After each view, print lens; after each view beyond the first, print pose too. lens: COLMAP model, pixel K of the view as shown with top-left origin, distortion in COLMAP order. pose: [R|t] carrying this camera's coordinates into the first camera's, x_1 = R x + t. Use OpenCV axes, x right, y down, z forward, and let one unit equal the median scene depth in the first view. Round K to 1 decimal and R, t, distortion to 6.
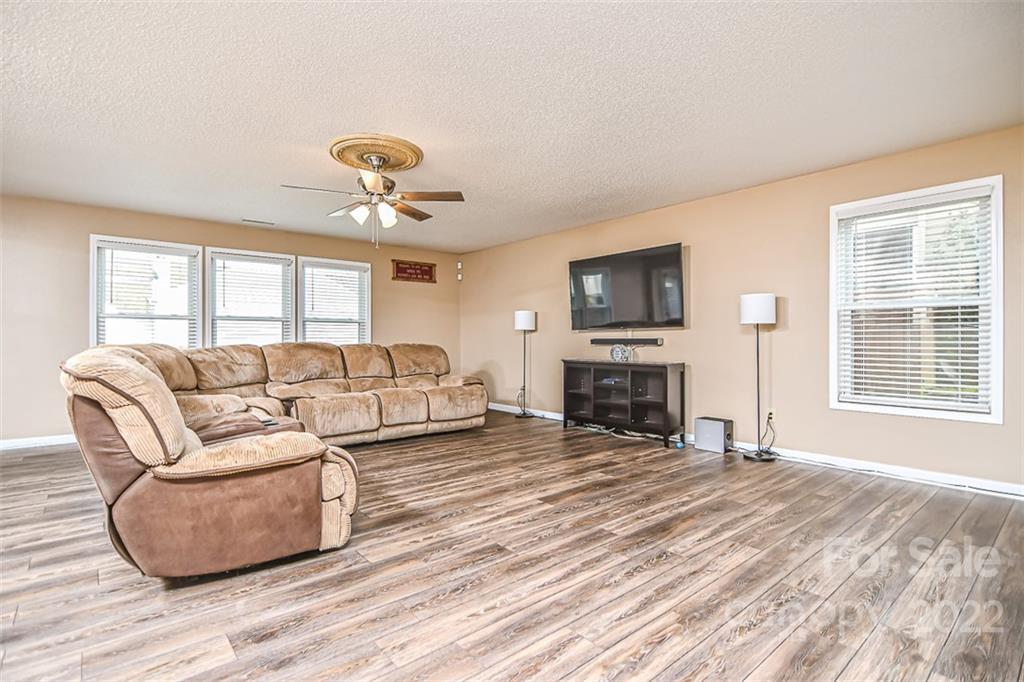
lens RADIAL K [[500.2, 0, 515.2], [0, 500.2, 338.9], [0, 0, 1]] dist [0.010264, -0.000218]
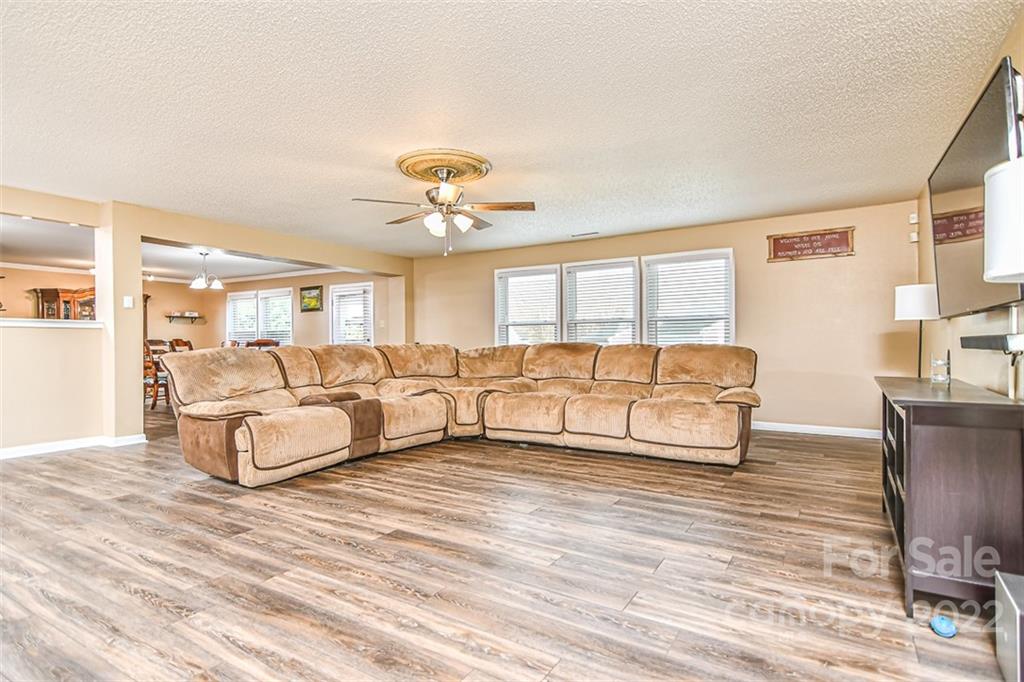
lens RADIAL K [[500.2, 0, 515.2], [0, 500.2, 338.9], [0, 0, 1]] dist [0.010264, -0.000218]
pose [[0.321456, -0.005251, -0.946910, 0.934291], [0.007360, 0.999968, -0.003047, 0.002919], [0.946896, -0.005990, 0.321484, 0.944939]]
